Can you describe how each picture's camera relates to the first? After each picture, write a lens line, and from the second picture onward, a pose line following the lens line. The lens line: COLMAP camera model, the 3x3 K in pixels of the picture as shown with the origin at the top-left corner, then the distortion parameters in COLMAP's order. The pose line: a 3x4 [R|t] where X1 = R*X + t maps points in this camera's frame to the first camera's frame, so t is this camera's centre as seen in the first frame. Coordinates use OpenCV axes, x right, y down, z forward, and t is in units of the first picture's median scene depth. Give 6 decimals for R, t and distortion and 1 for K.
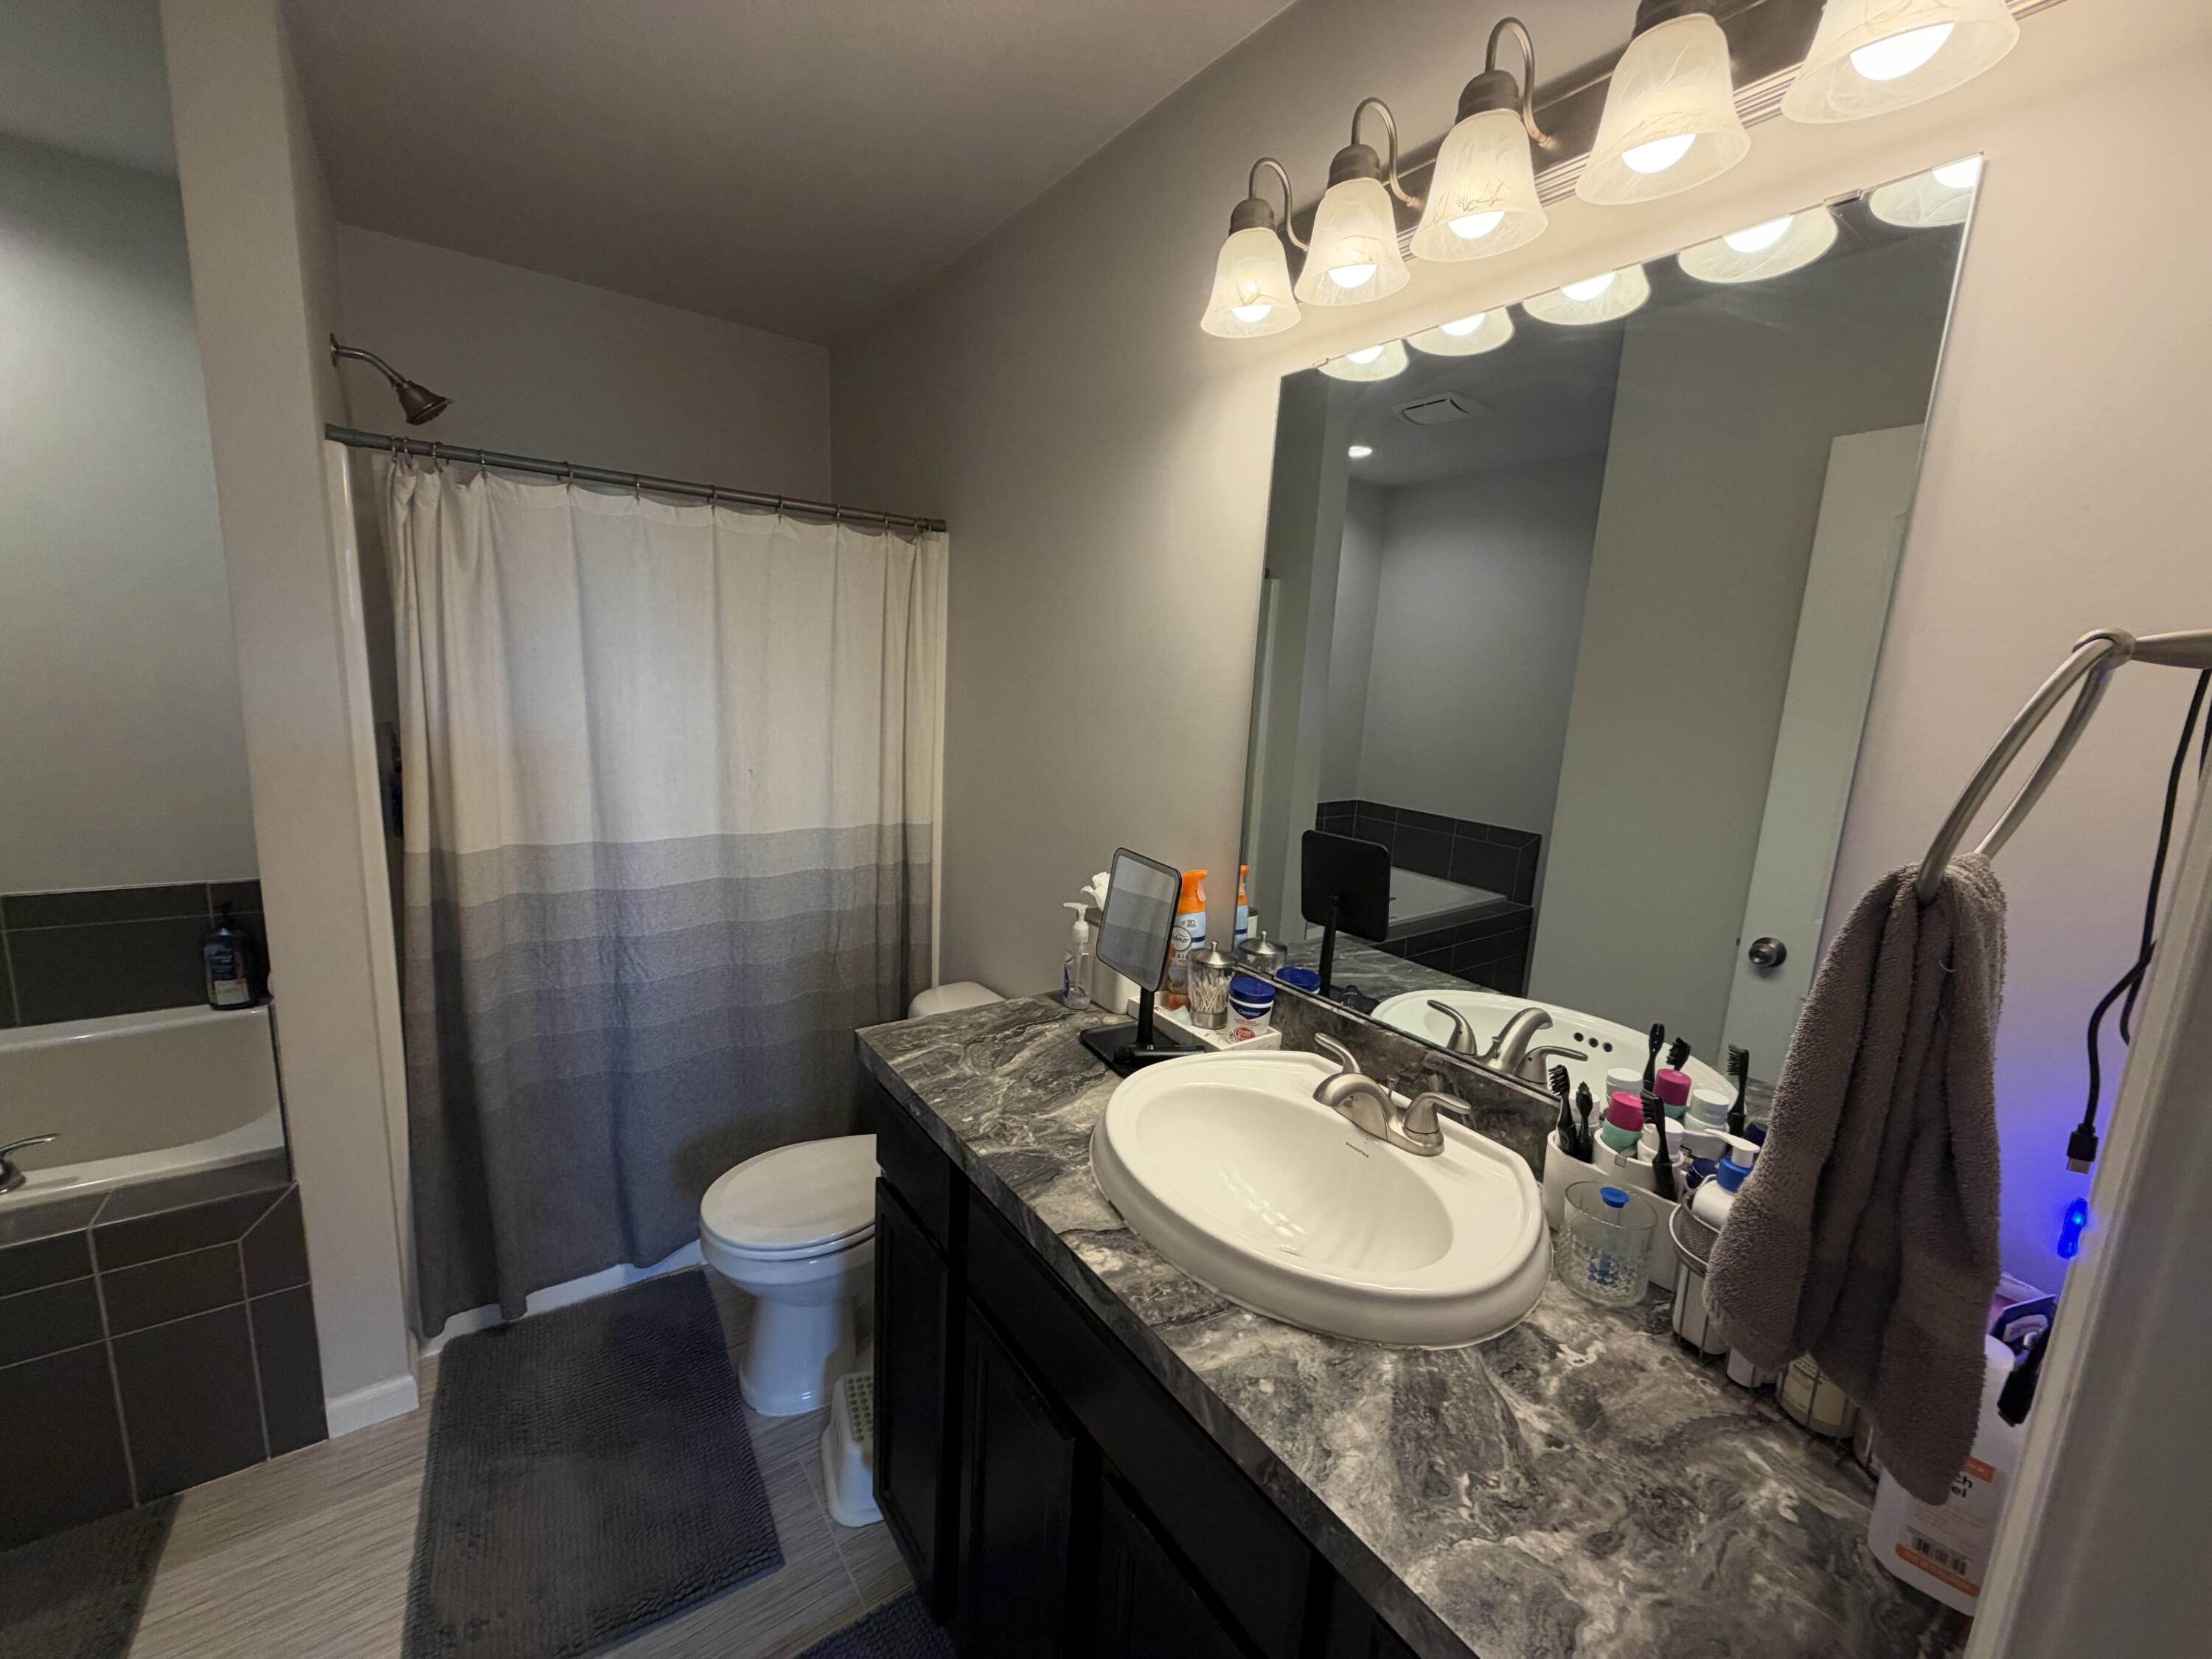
lens RADIAL K [[884.9, 0, 1107.6], [0, 884.9, 825.0], [0, 0, 1]] dist [0.001586, 0.000123]
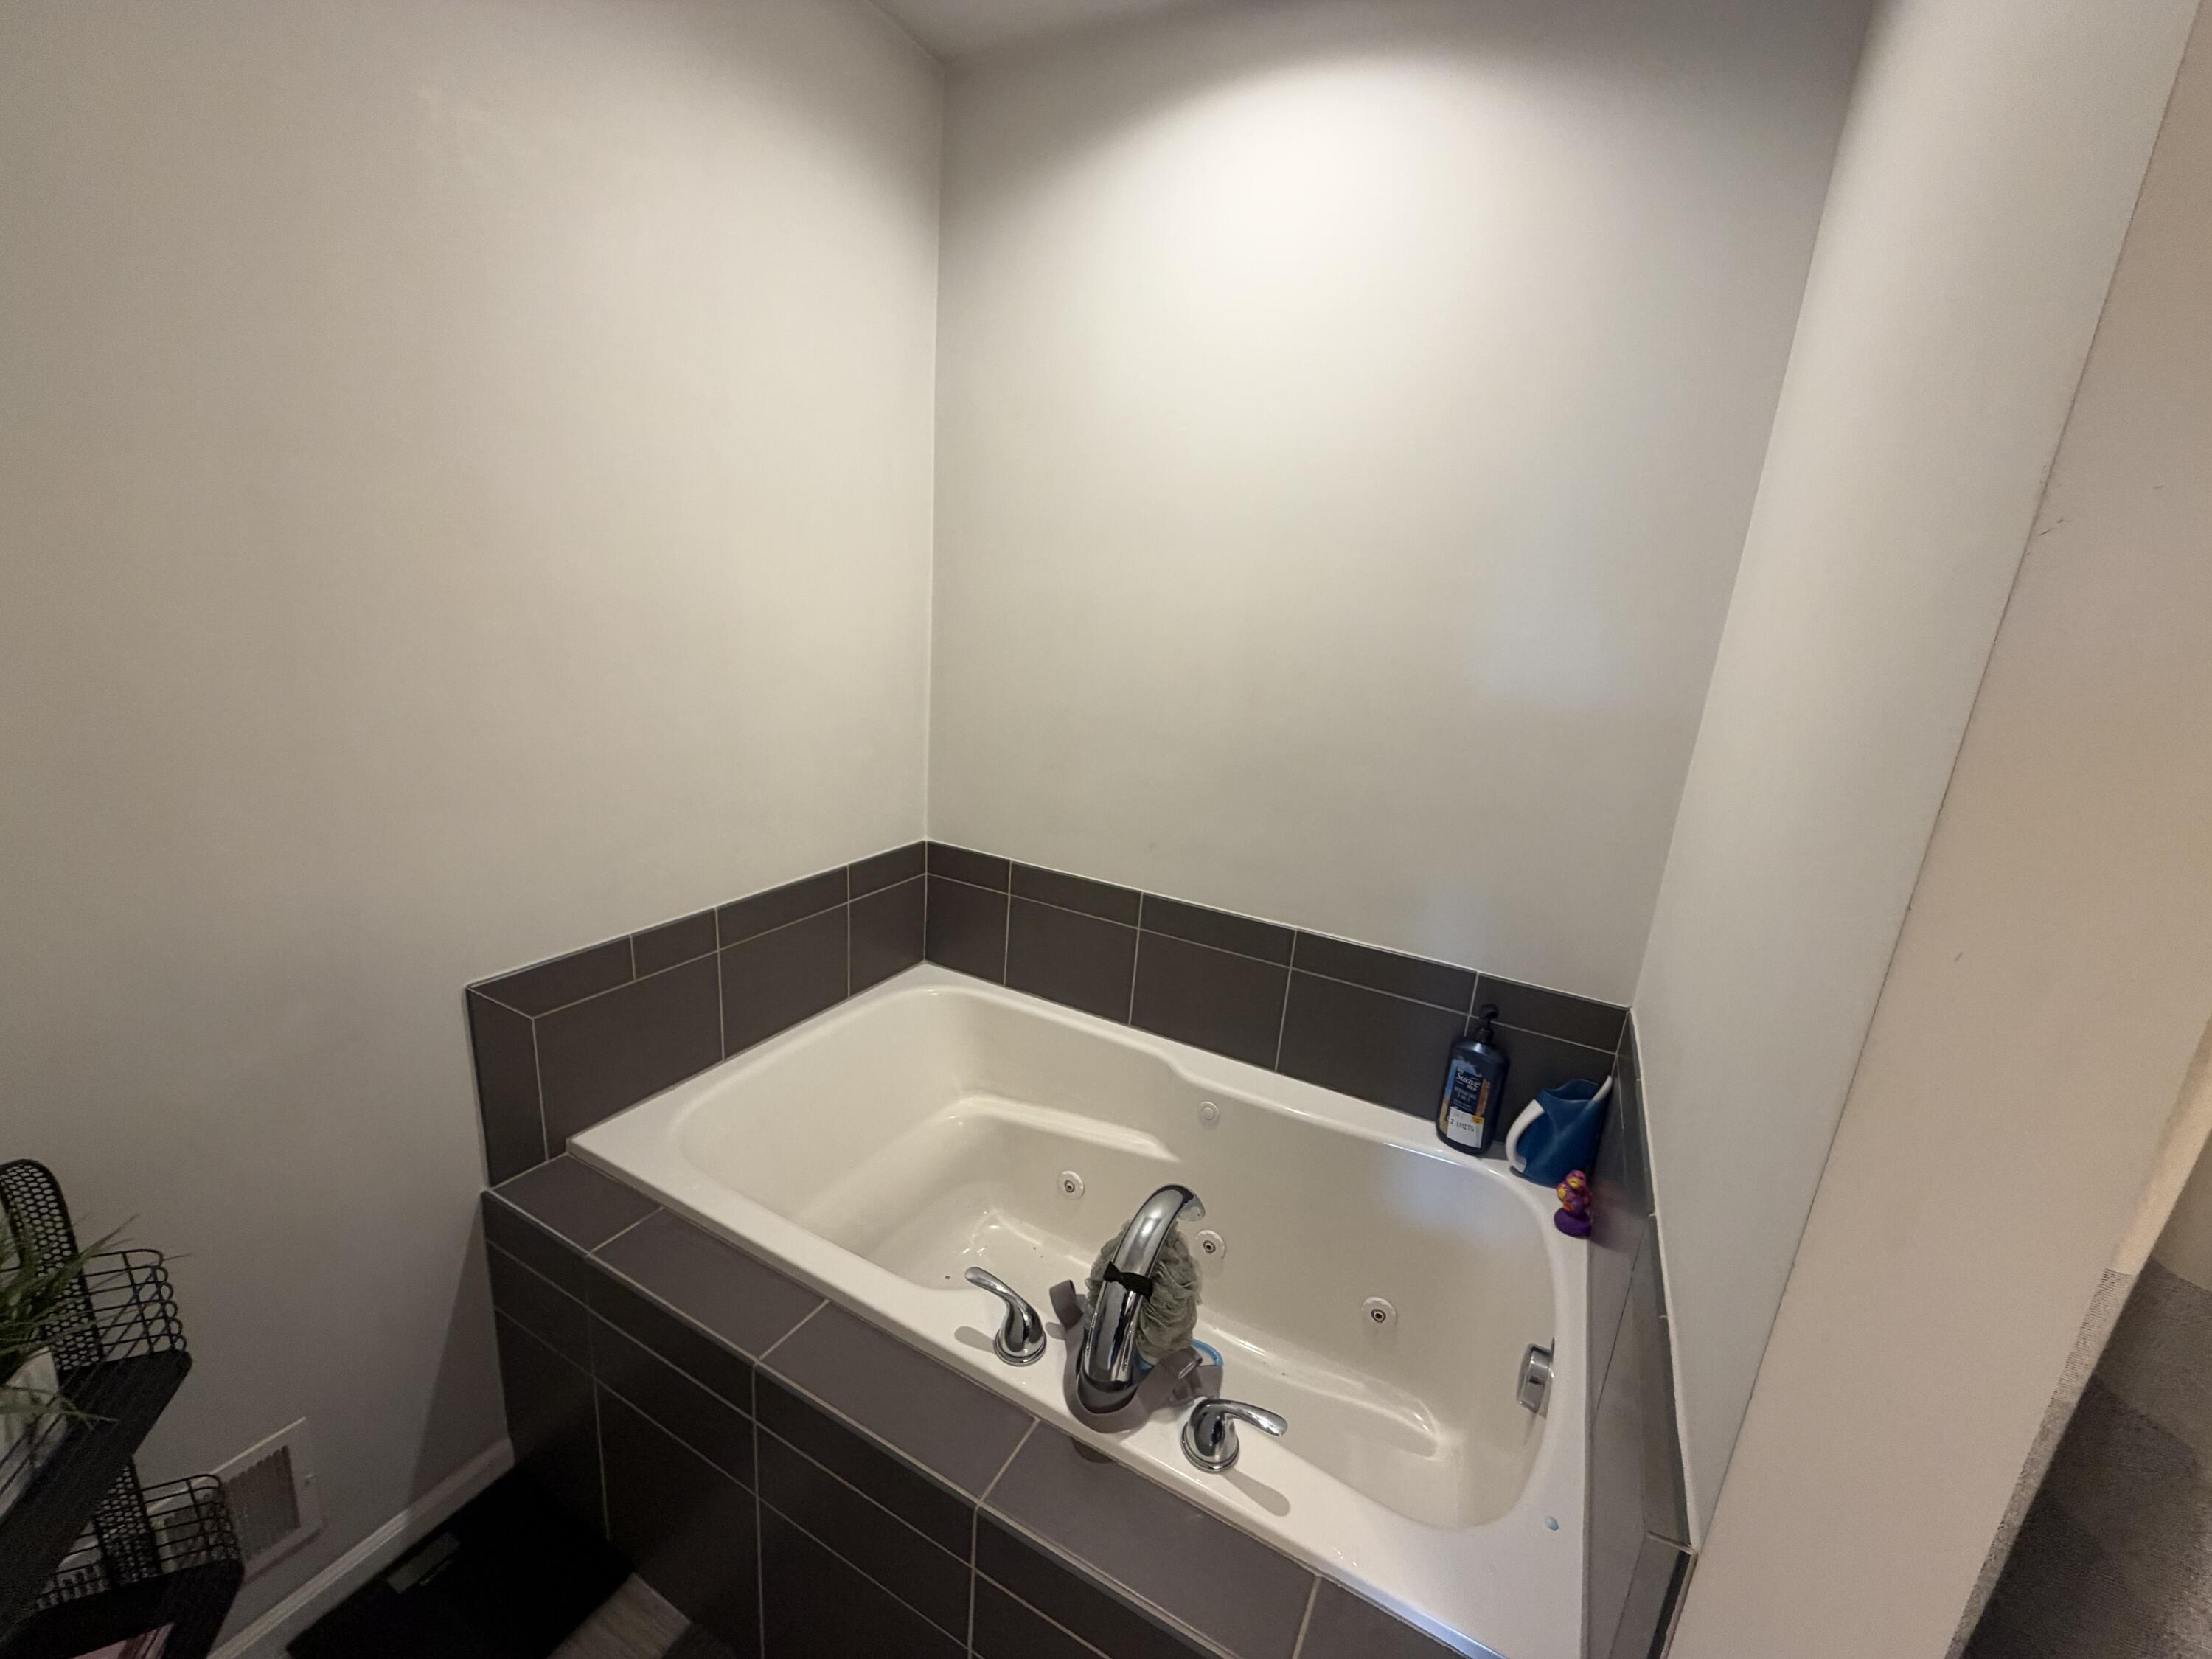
lens RADIAL K [[884.9, 0, 1109.8], [0, 884.9, 828.8], [0, 0, 1]] dist [0.001586, 0.000123]
pose [[0.445960, 0.218783, -0.867902, -0.543596], [-0.208459, 0.968388, 0.137001, -0.087918], [0.870439, 0.119825, 0.477470, 0.372185]]
